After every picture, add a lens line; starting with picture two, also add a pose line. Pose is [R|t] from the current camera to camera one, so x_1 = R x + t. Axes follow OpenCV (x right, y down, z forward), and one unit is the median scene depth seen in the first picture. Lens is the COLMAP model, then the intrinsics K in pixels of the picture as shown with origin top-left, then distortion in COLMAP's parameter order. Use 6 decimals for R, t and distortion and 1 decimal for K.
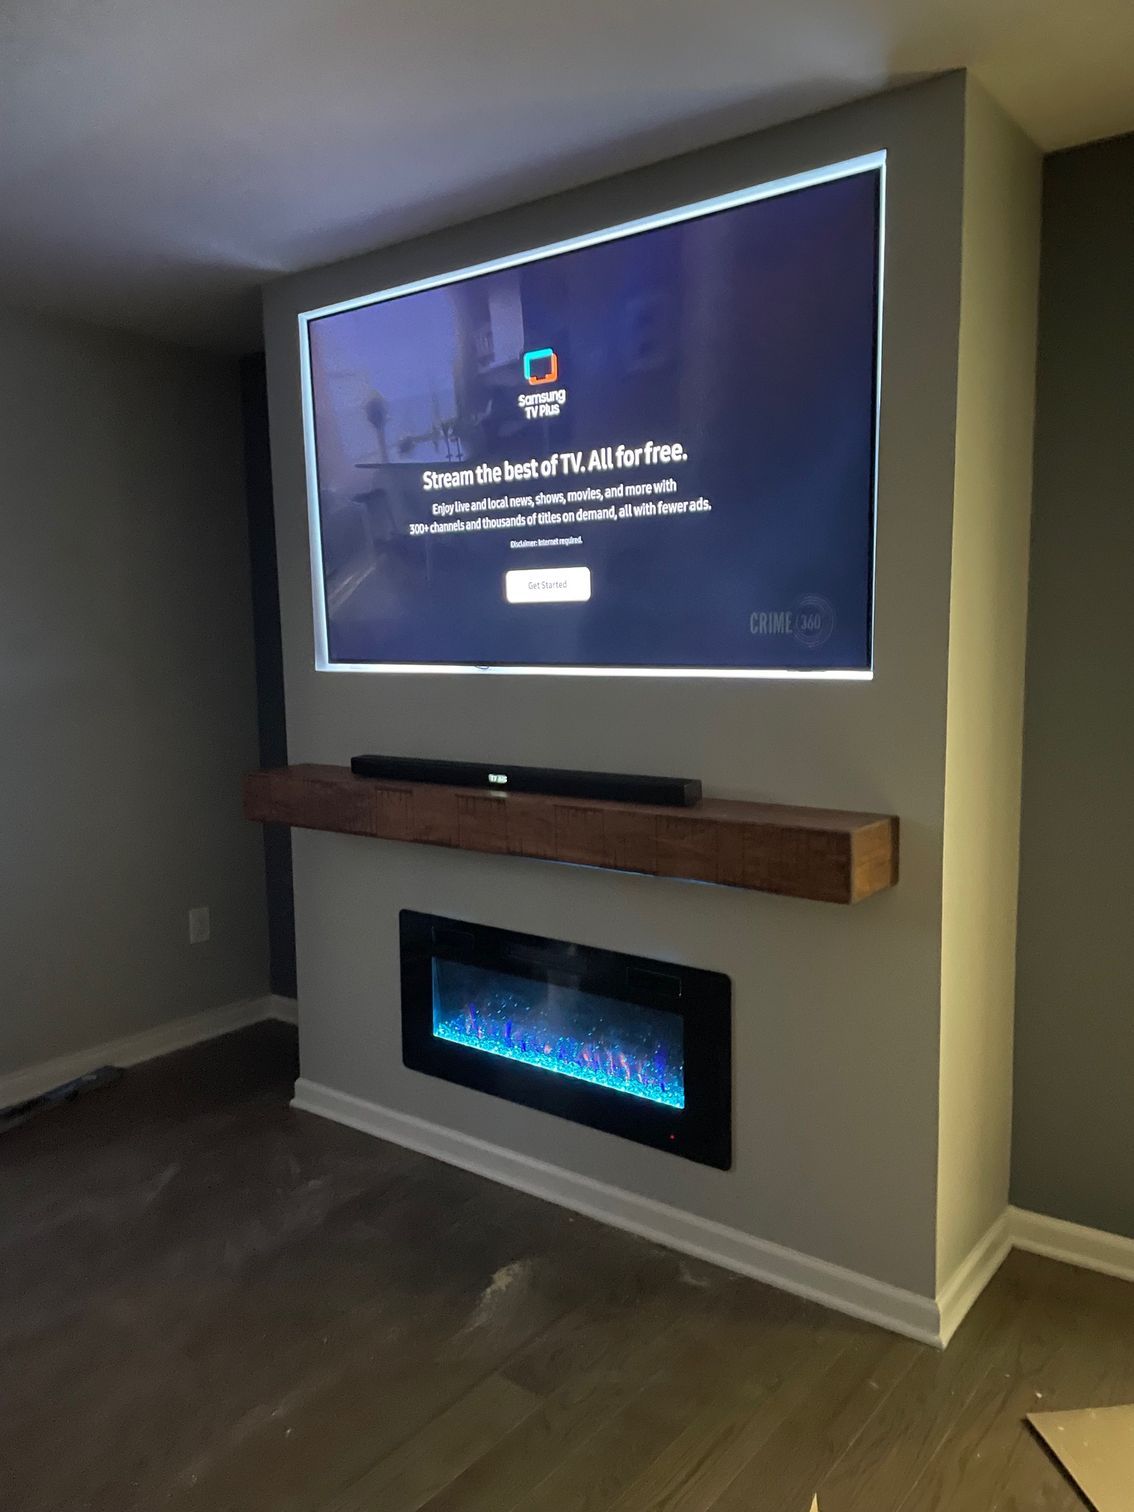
lens RADIAL K [[1134.0, 0, 549.1], [0, 1134.0, 747.5], [0, 0, 1]] dist [0.104689, -0.125427]
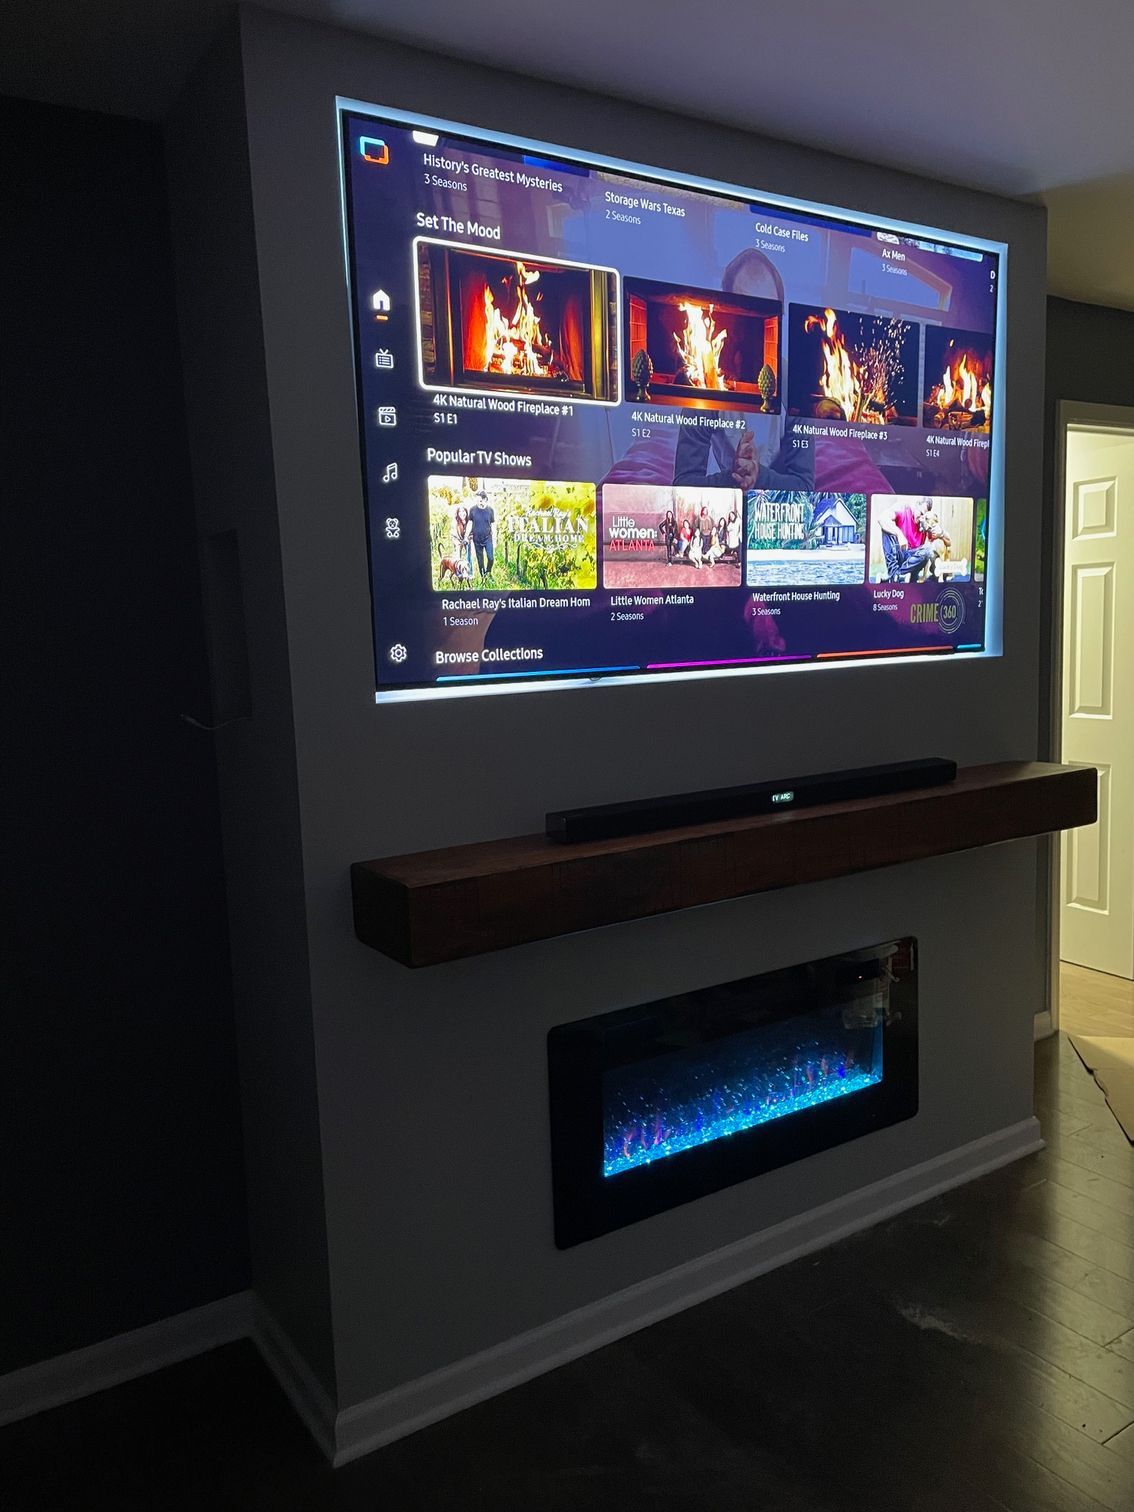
lens RADIAL K [[1134.0, 0, 561.4], [0, 1134.0, 770.3], [0, 0, 1]] dist [0.101703, -0.122947]
pose [[0.330251, -0.111822, 0.937246, -0.911740], [0.135170, 0.988326, 0.070288, -0.075873], [-0.934165, 0.103475, 0.341511, 0.874103]]
